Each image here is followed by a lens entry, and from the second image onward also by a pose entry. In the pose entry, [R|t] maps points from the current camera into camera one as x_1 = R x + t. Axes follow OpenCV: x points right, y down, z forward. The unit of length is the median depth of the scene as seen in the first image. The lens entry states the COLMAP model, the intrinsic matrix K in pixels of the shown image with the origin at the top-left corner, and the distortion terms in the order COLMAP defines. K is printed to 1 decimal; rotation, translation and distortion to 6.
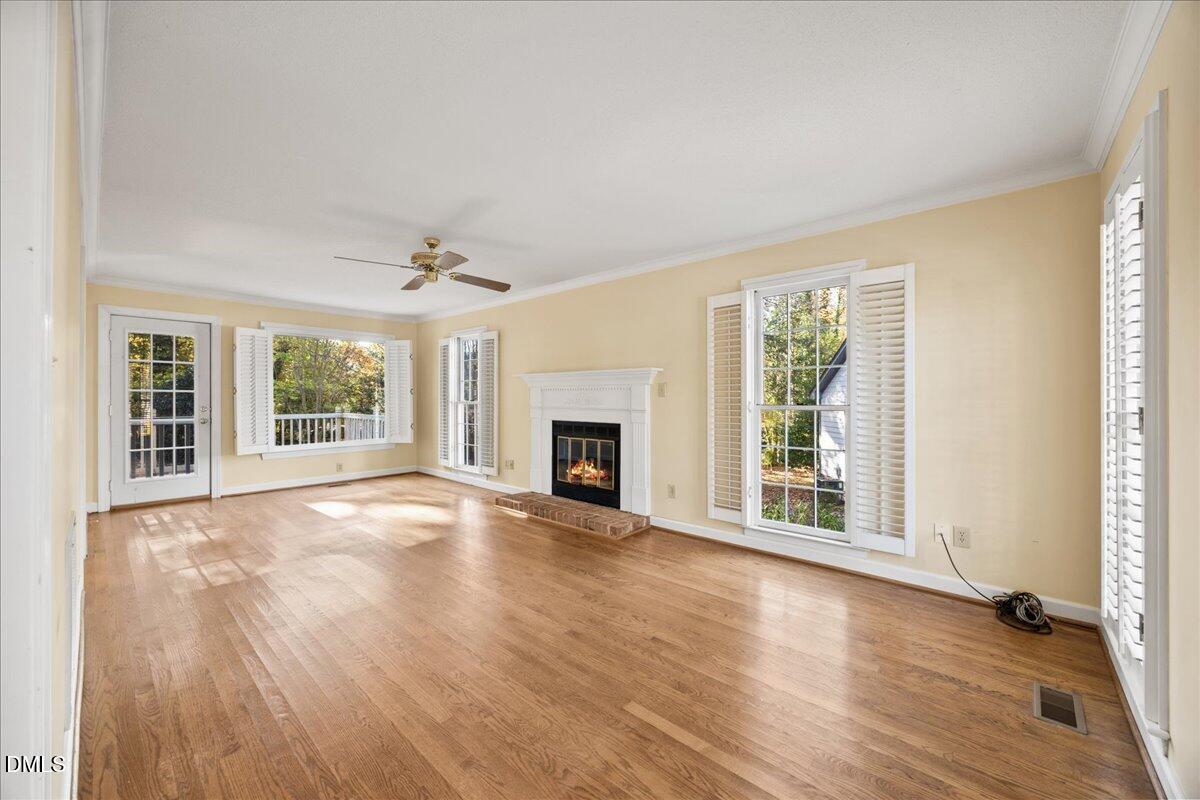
lens RADIAL K [[456.5, 0, 603.7], [0, 456.5, 400.5], [0, 0, 1]] dist [-0.000662, 0.000219]
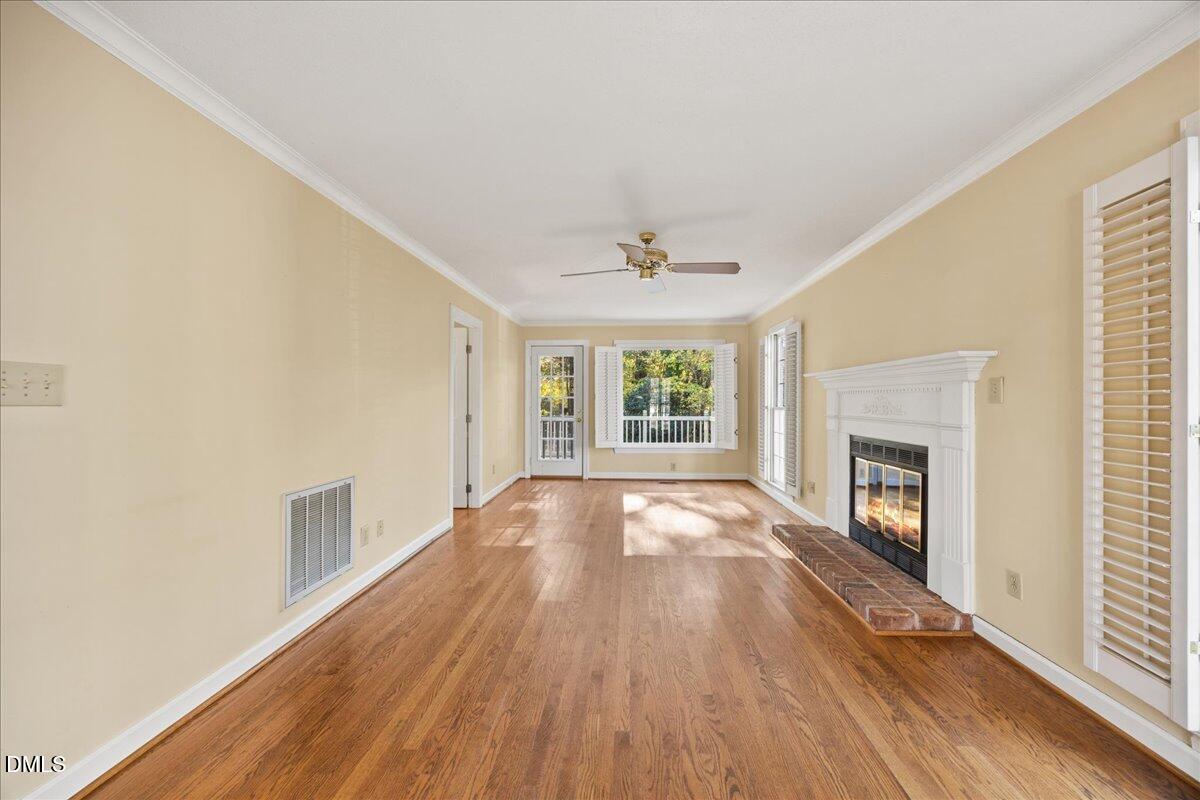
lens RADIAL K [[456.5, 0, 603.7], [0, 456.5, 400.5], [0, 0, 1]] dist [-0.000662, 0.000219]
pose [[0.621509, -0.000173, -0.783407, 0.259024], [-0.007275, 0.999956, -0.005993, -0.004324], [0.783373, 0.009424, 0.621480, 0.296349]]
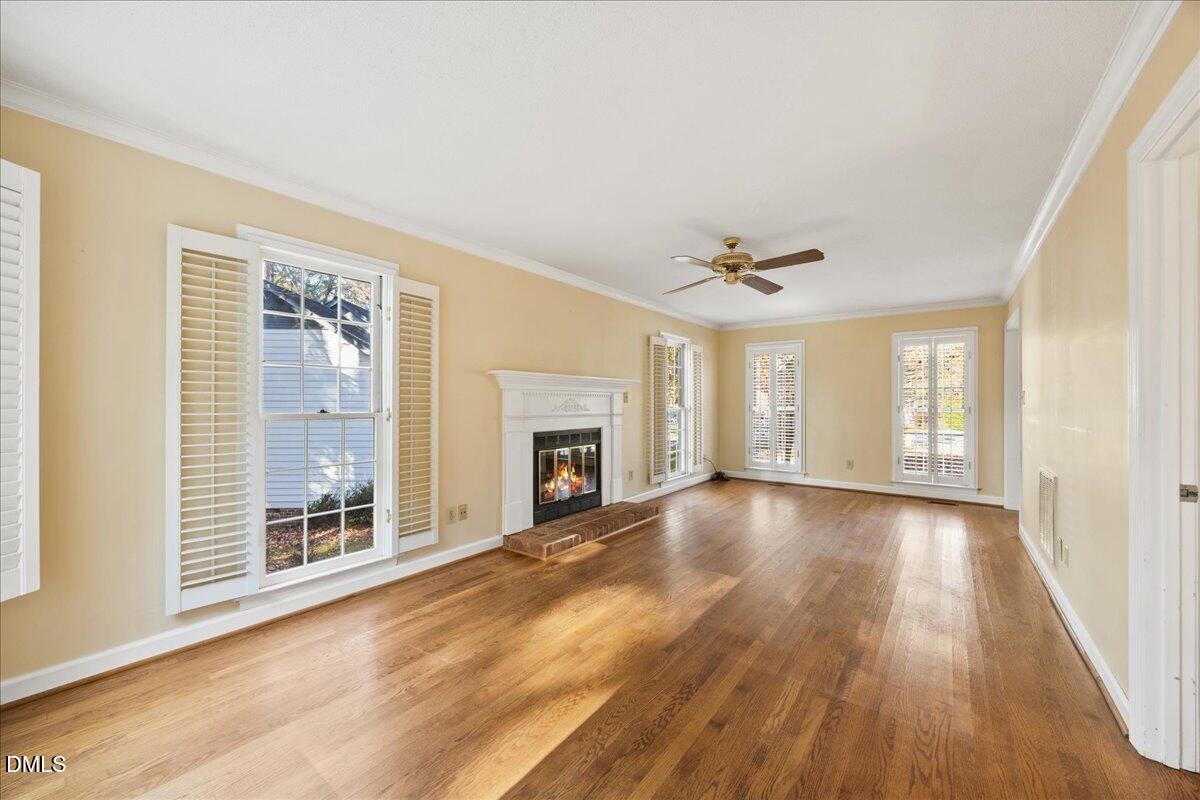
lens RADIAL K [[456.5, 0, 603.7], [0, 456.5, 400.5], [0, 0, 1]] dist [-0.000662, 0.000219]
pose [[-0.081091, 0.004436, 0.996697, -1.116883], [0.004865, 0.999980, -0.004055, -0.010285], [-0.996695, 0.004520, -0.081111, 1.146699]]
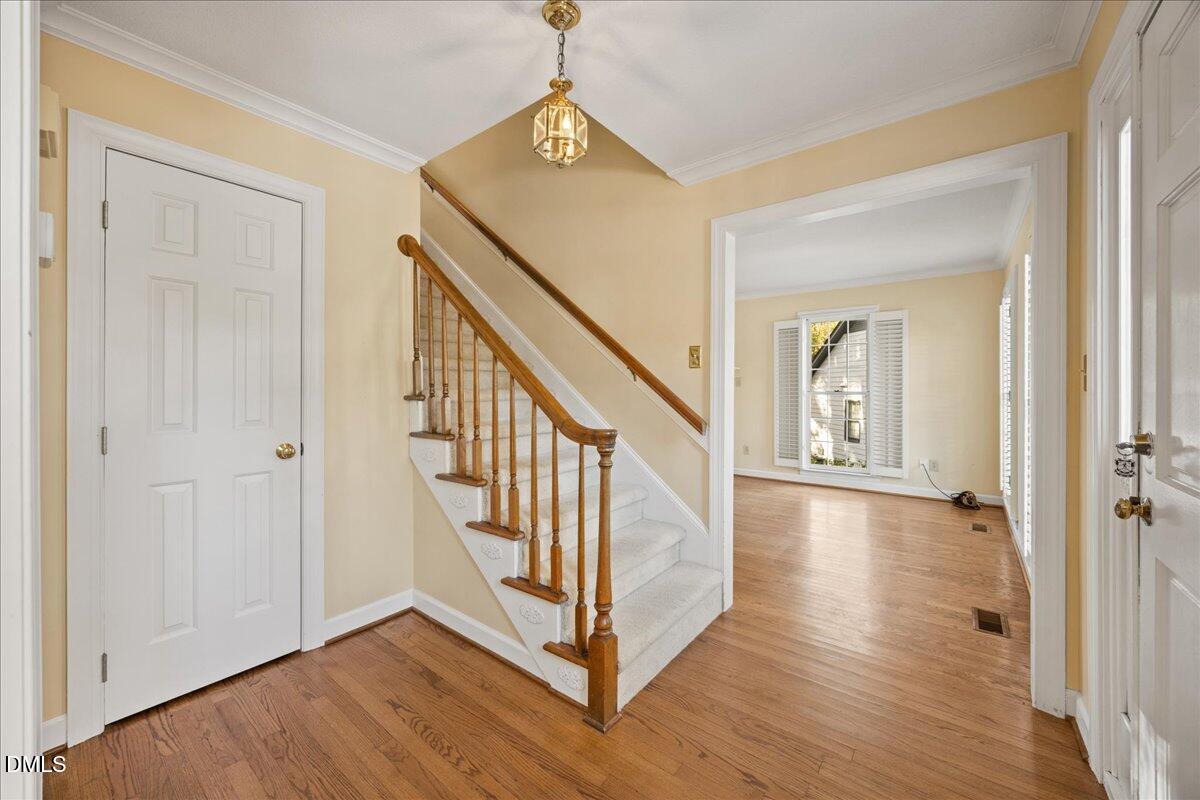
lens RADIAL K [[459.5, 0, 602.0], [0, 459.5, 390.6], [0, 0, 1]] dist [-0.000337, 0.000028]
pose [[0.998100, -0.000025, 0.061609, -0.403267], [0.000088, 0.999999, -0.001031, 0.006212], [-0.061609, 0.001035, 0.998100, -0.462024]]
